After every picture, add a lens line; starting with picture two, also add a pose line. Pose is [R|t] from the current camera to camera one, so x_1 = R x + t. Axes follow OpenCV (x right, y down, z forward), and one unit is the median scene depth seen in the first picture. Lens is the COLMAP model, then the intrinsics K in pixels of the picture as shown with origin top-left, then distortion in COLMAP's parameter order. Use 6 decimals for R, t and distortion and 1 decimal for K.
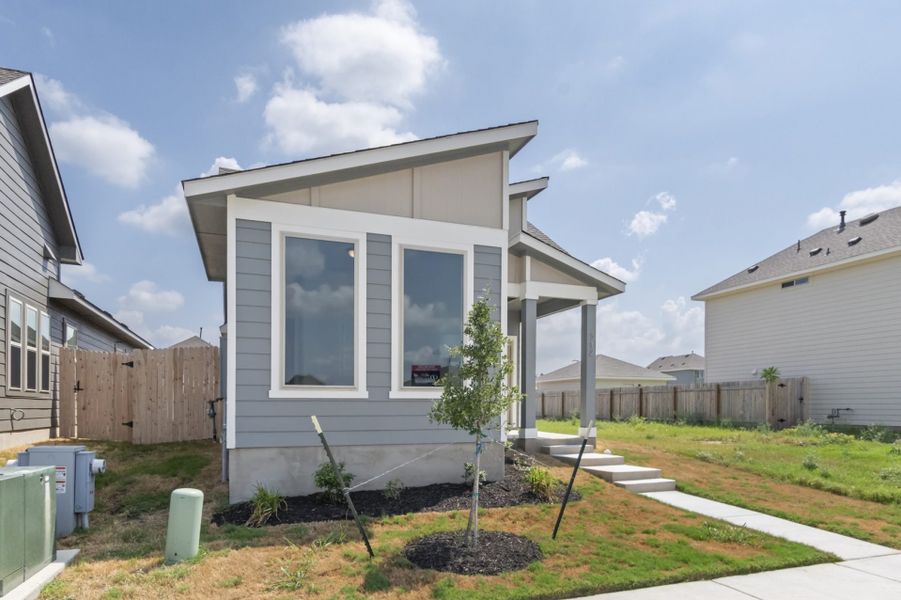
lens RADIAL K [[552.2, 0, 449.2], [0, 552.2, 323.2], [0, 0, 1]] dist [-0.004991, -0.000035]
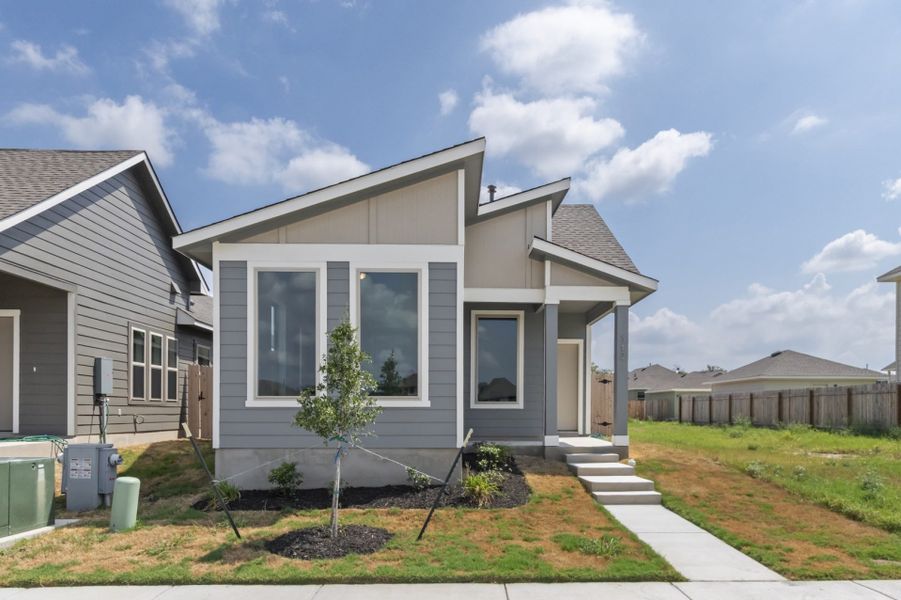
lens RADIAL K [[575.6, 0, 461.7], [0, 575.6, 316.9], [0, 0, 1]] dist [-0.003122, -0.000267]
pose [[0.945797, -0.051724, -0.320612, 0.450238], [0.048191, 0.998658, -0.018950, -0.012448], [0.321162, 0.002472, 0.947021, -0.032720]]
